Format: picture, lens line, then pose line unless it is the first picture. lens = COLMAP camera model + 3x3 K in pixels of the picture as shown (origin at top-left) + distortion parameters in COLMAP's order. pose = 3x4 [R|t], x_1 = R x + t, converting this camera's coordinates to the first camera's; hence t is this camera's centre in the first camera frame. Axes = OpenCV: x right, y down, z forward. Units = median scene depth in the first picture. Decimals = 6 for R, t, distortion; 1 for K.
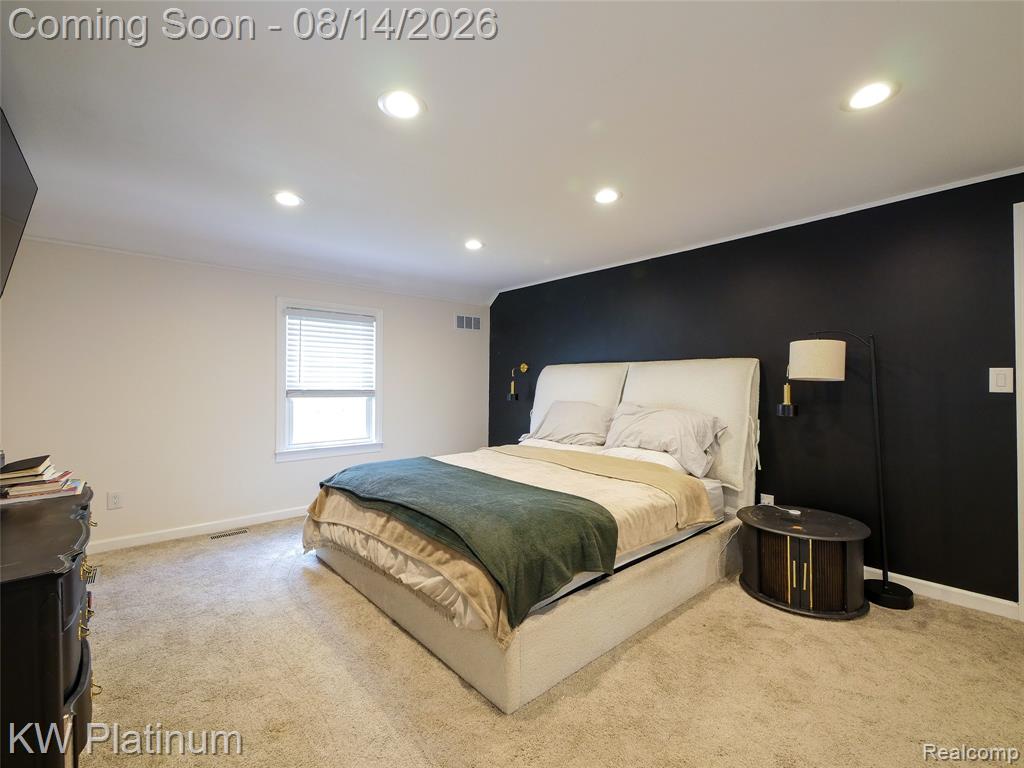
lens RADIAL K [[445.2, 0, 503.3], [0, 445.2, 376.3], [0, 0, 1]] dist [-0.033486, 0.000086]
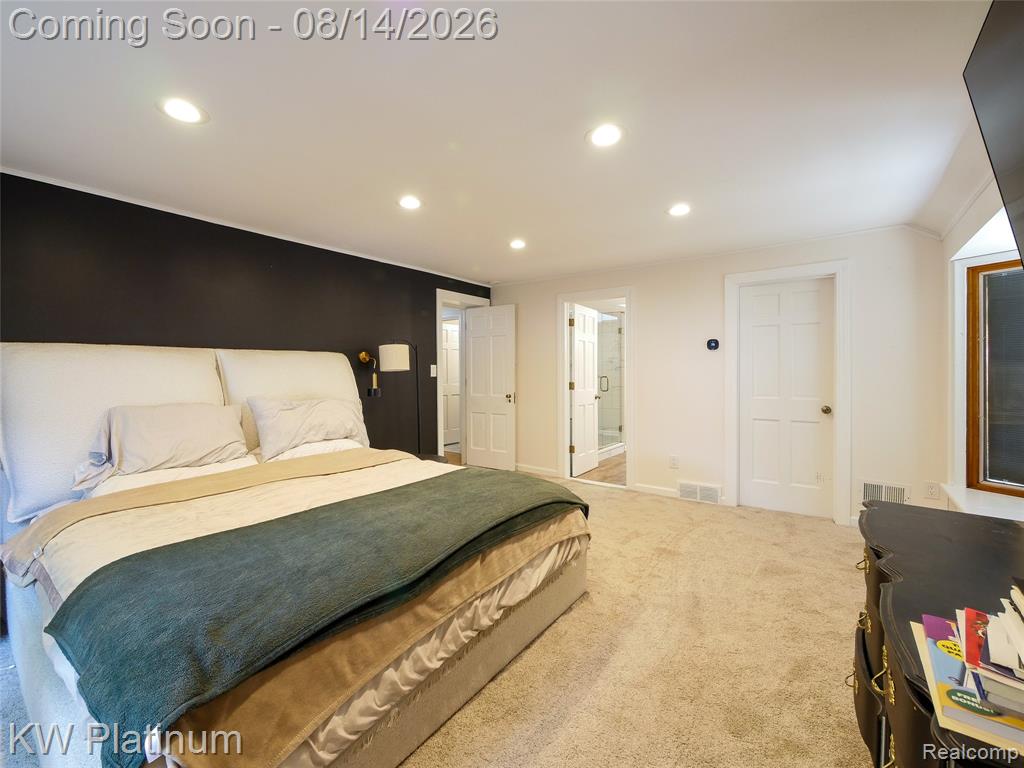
lens RADIAL K [[431.7, 0, 507.6], [0, 431.7, 373.5], [0, 0, 1]] dist [-0.003838, -0.000274]
pose [[-0.212182, -0.007345, 0.977202, -0.944736], [-0.010749, 0.999929, 0.005182, 0.005591], [-0.977171, -0.009404, -0.212246, 1.075753]]
